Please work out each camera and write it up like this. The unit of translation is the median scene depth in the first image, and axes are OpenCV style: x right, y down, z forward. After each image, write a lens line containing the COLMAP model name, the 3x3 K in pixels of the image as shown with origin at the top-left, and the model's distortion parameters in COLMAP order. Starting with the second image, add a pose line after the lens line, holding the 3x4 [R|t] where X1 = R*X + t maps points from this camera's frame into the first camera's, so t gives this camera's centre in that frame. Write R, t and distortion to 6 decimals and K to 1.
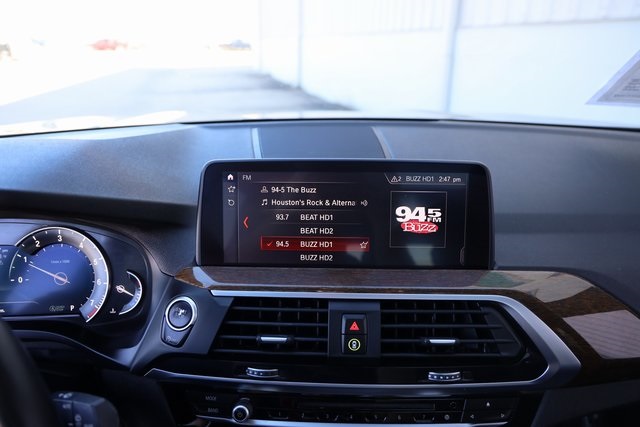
lens RADIAL K [[431.0, 0, 320.0], [0, 431.0, 213.5], [0, 0, 1]] dist [-0.003343, -0.000684]
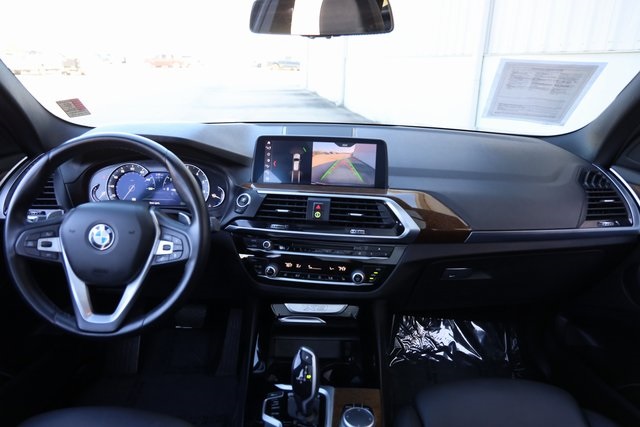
lens RADIAL K [[461.5, 0, 320.0], [0, 461.5, 213.5], [0, 0, 1]] dist [-0.007547, -0.003089]
pose [[0.993734, 0.047542, -0.101155, 0.324484], [-0.053173, 0.997139, -0.053726, 0.411552], [0.098312, 0.058768, 0.993419, -1.361584]]
